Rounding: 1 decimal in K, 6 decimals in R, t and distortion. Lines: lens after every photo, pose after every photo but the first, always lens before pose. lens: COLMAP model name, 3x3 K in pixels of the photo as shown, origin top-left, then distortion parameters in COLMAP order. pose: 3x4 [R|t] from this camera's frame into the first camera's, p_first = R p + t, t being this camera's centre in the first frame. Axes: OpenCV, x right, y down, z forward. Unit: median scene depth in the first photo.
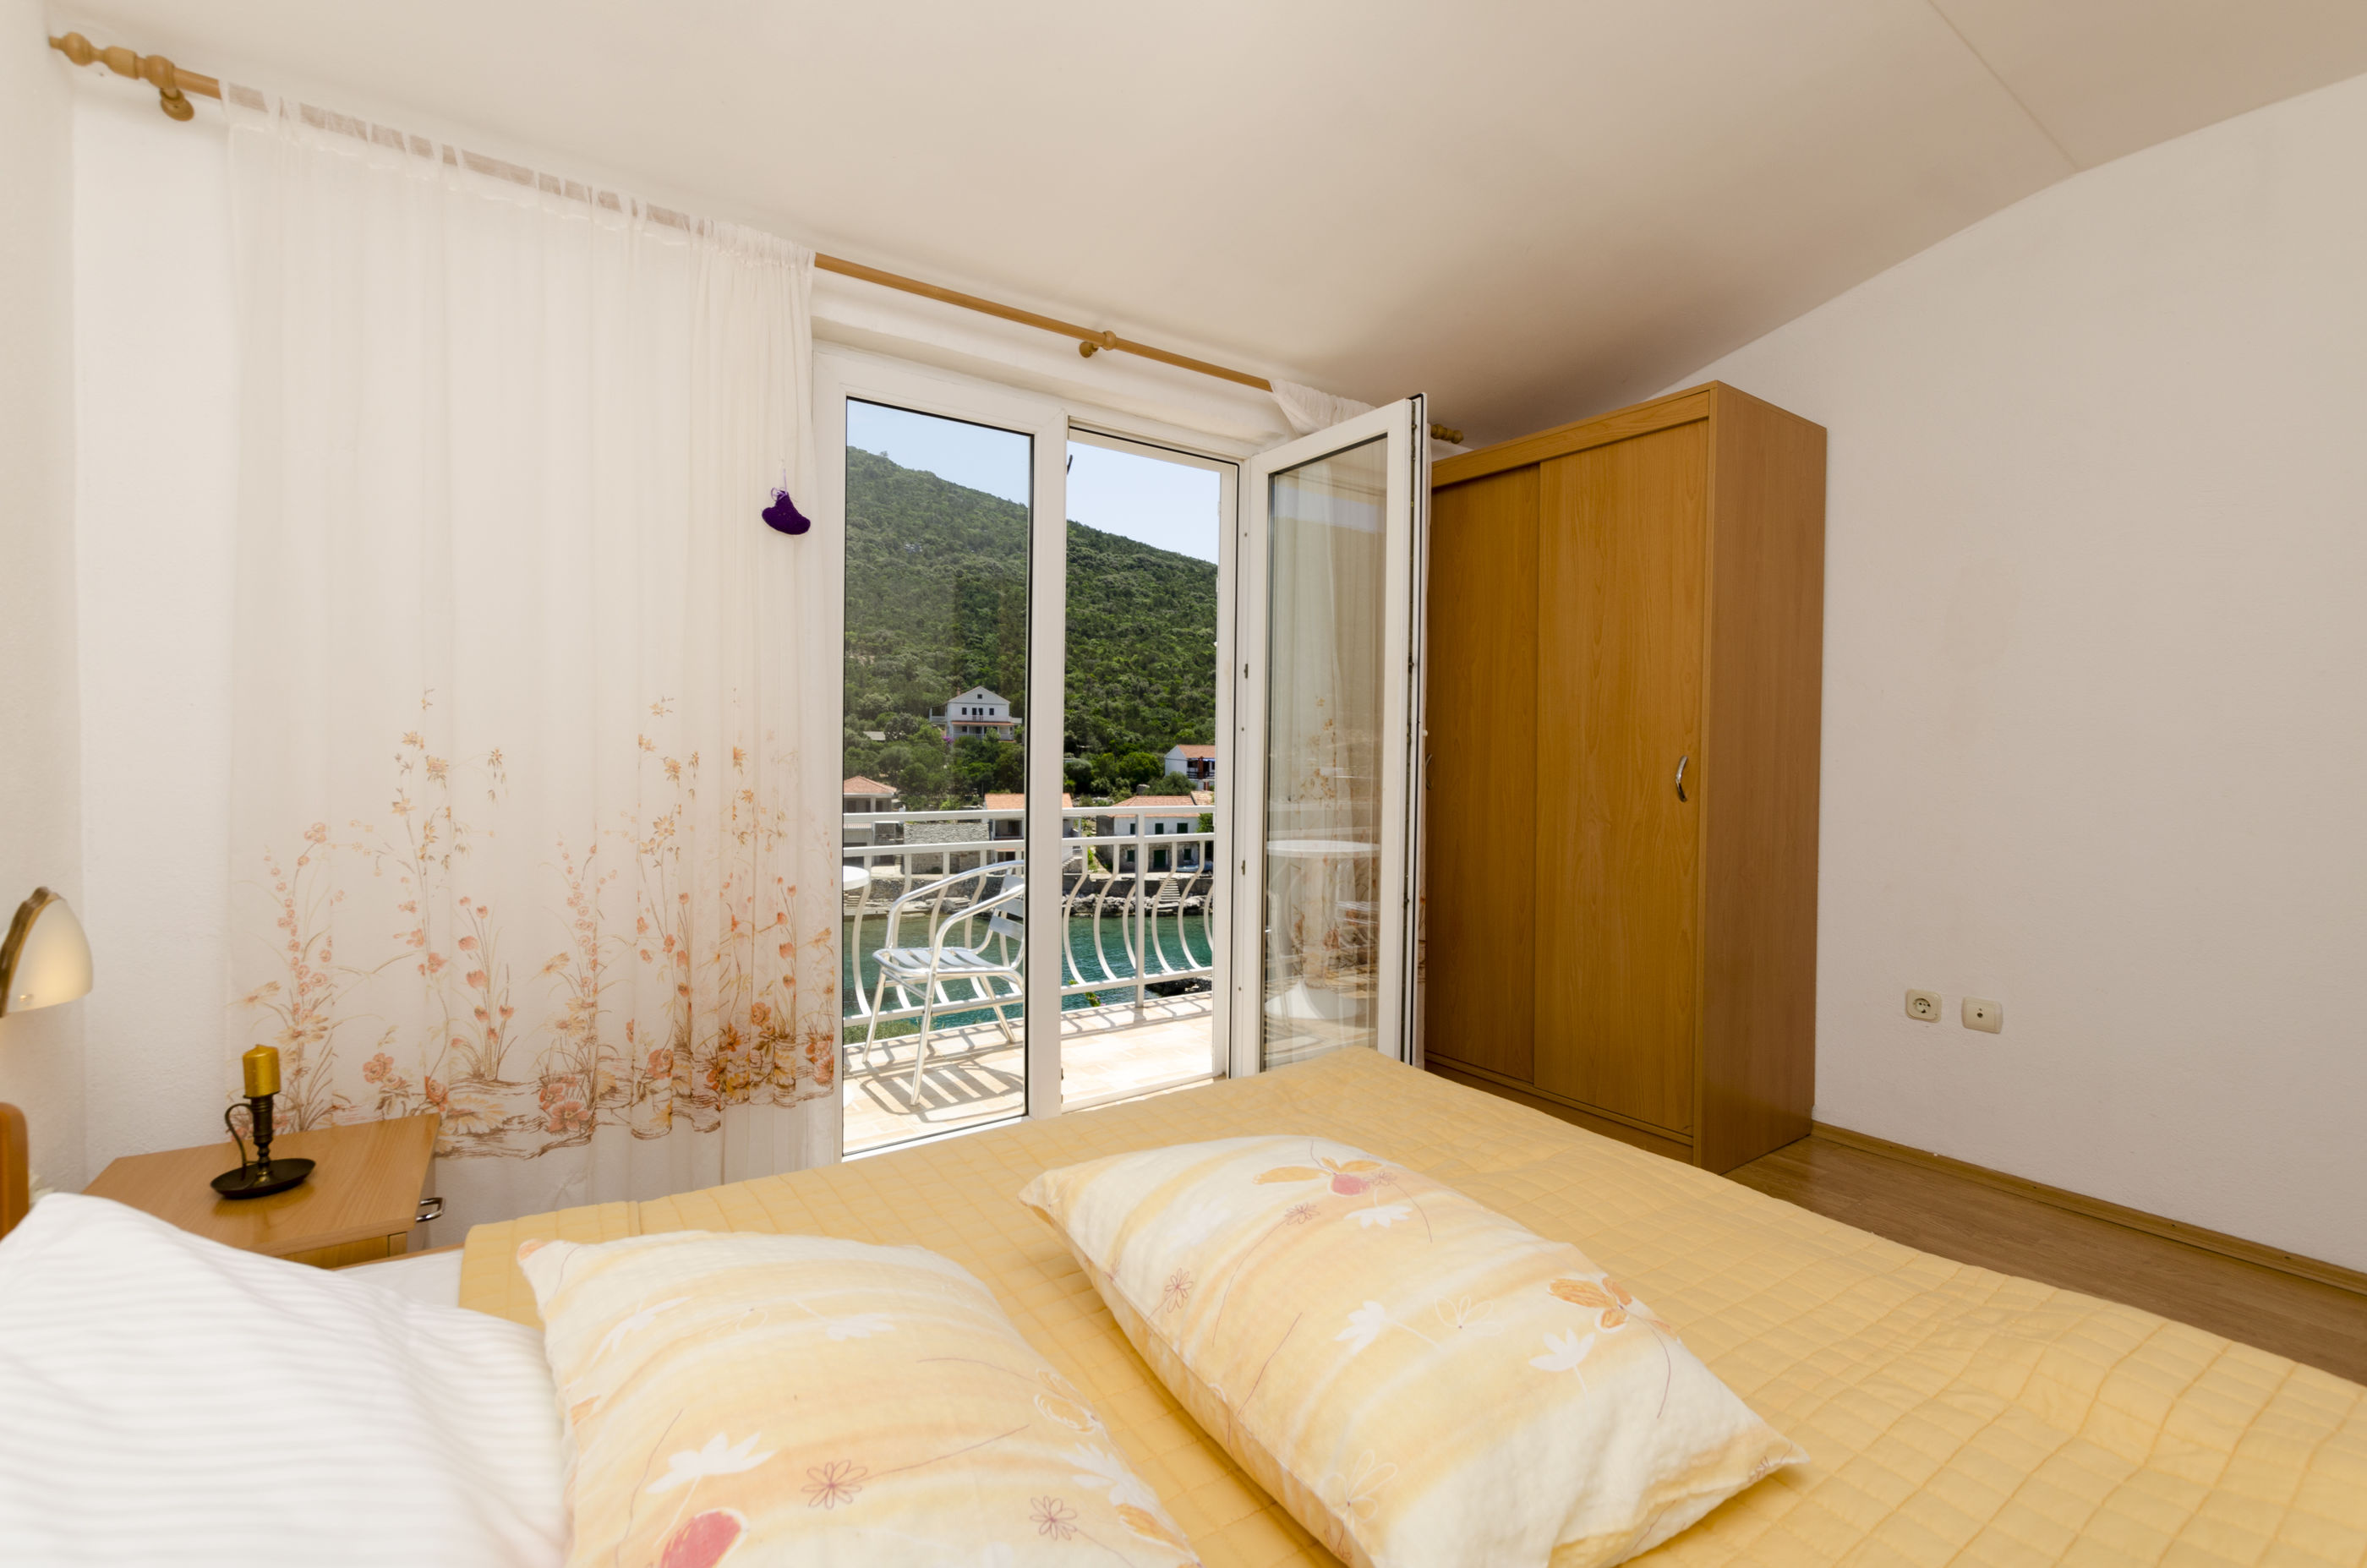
lens RADIAL K [[1023.6, 0, 1189.8], [0, 1023.6, 782.5], [0, 0, 1]] dist [-0.005541, -0.000271]
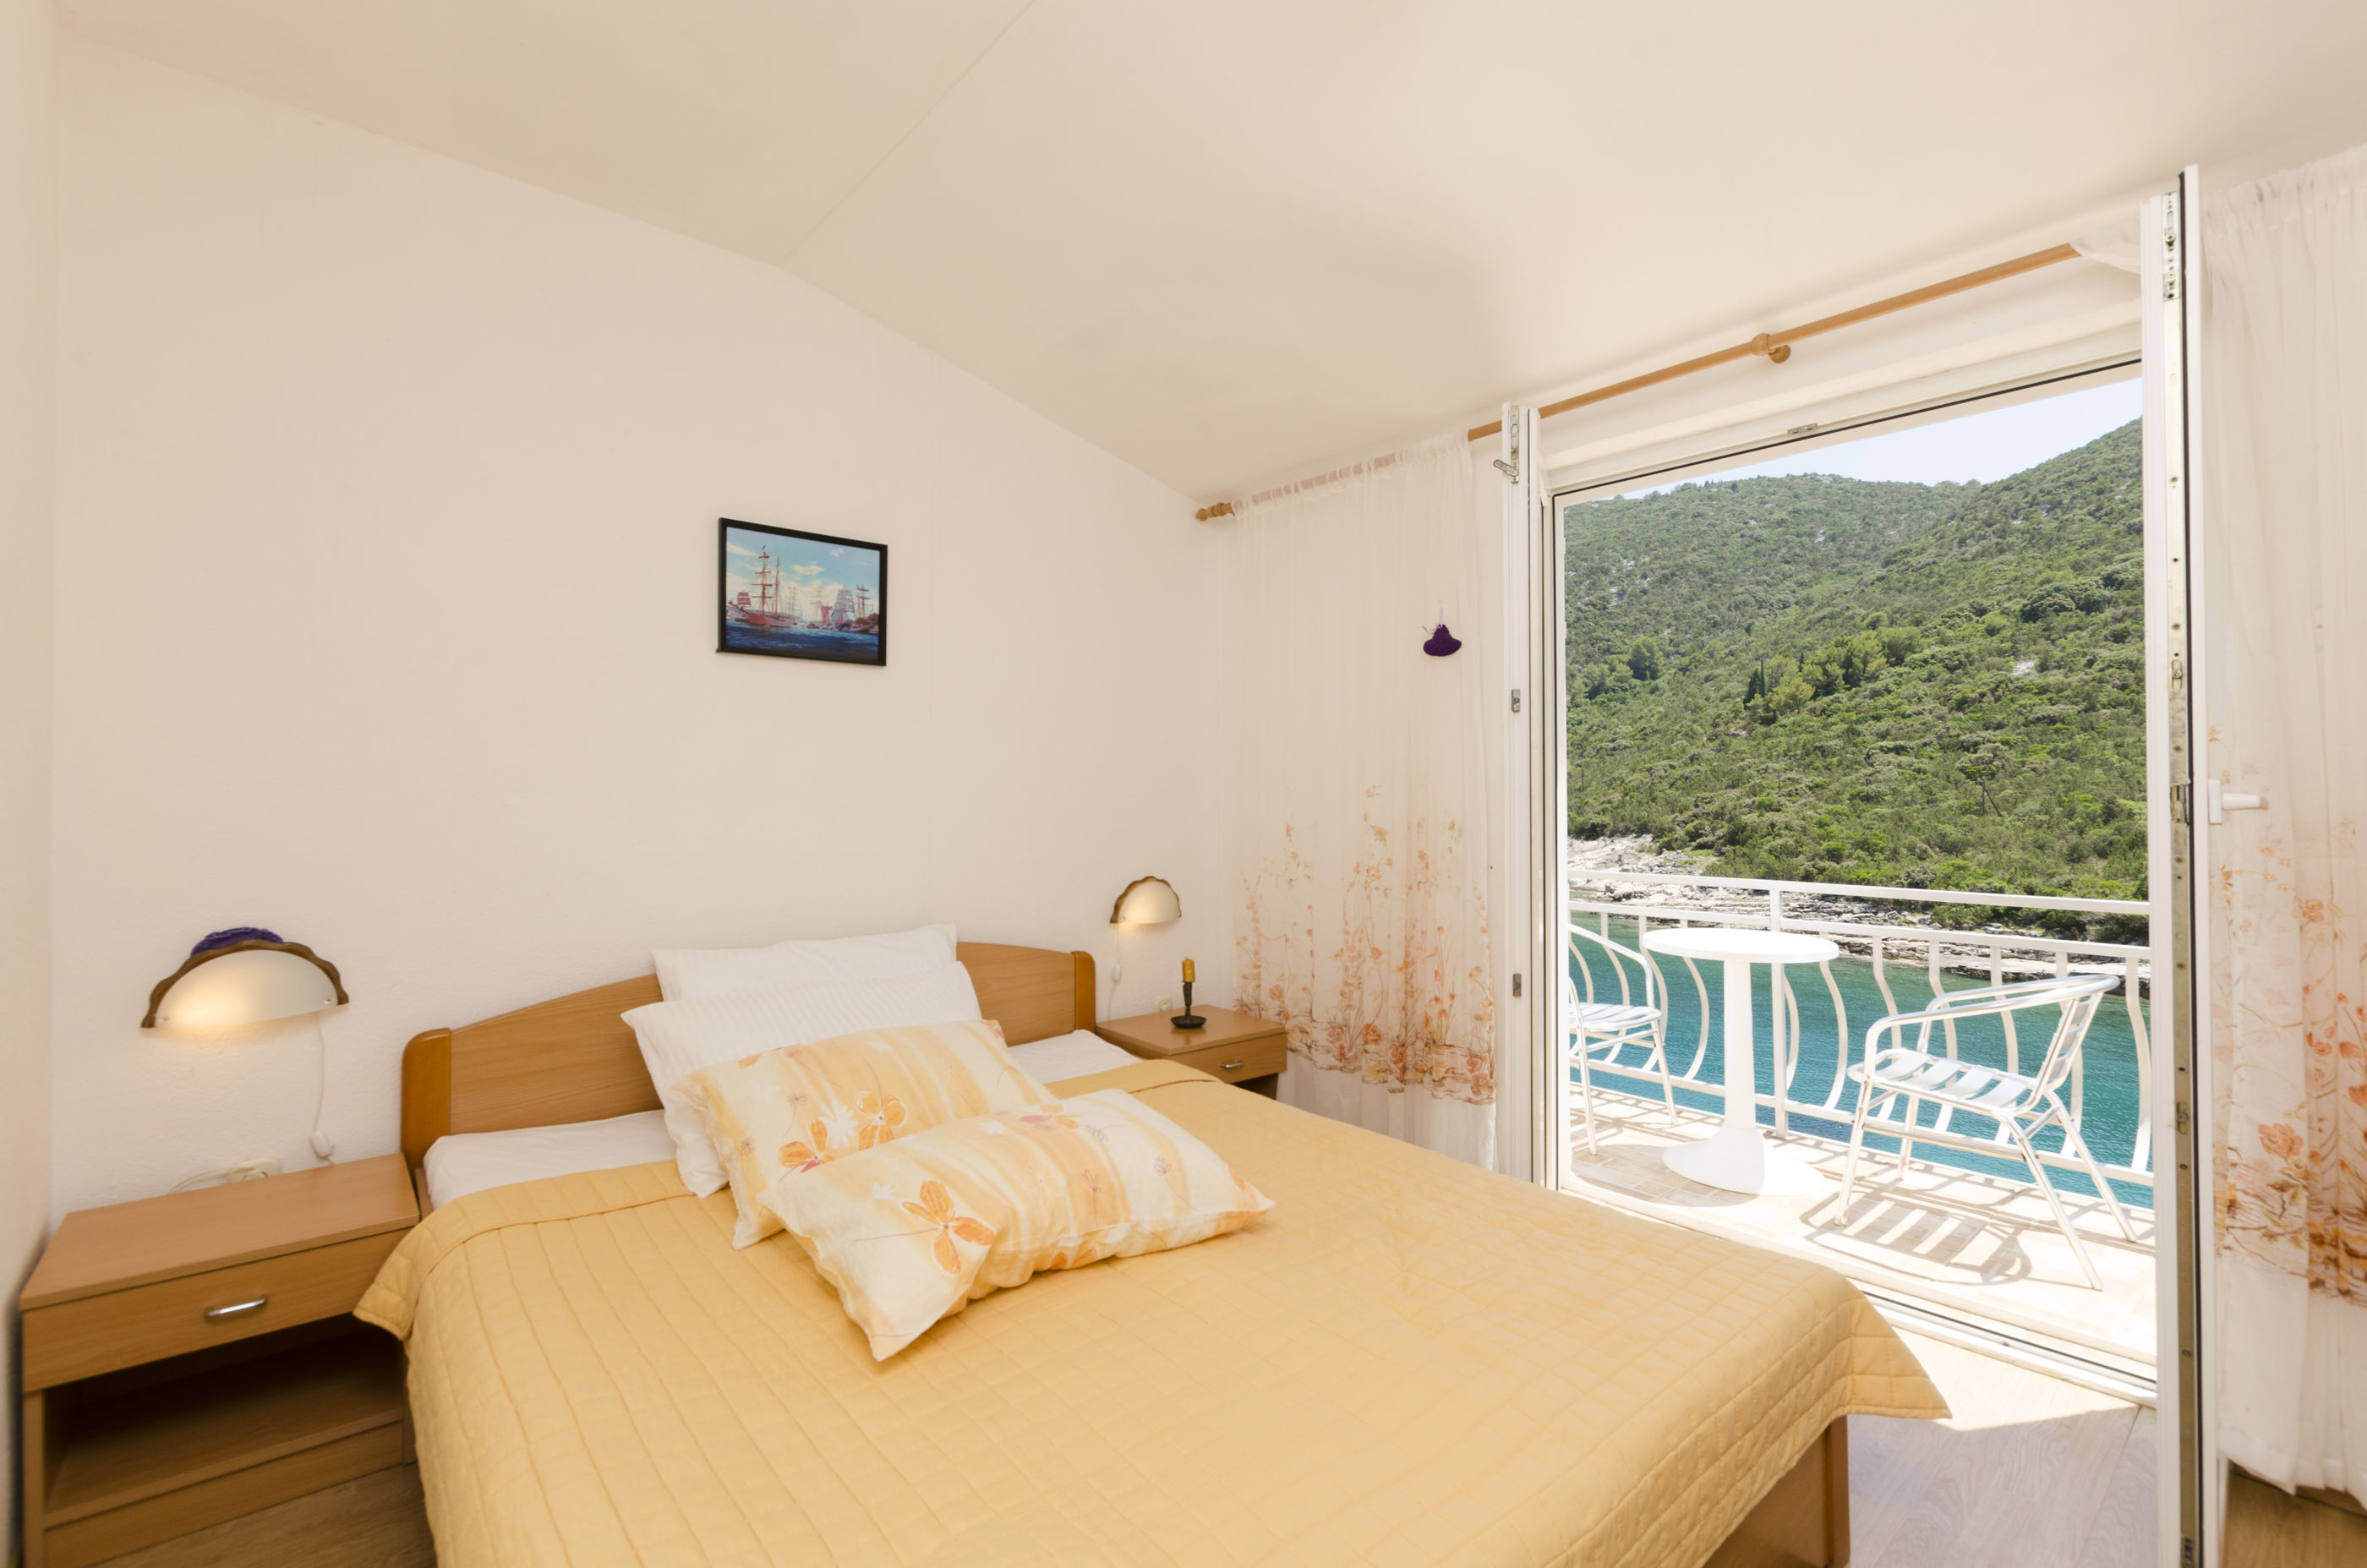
lens RADIAL K [[1023.6, 0, 1188.9], [0, 1023.6, 787.2], [0, 0, 1]] dist [-0.005541, -0.000271]
pose [[0.103936, -0.024717, -0.994277, 0.667031], [-0.029031, 0.999190, -0.027874, -0.022217], [0.994160, 0.031762, 0.103134, 0.417968]]
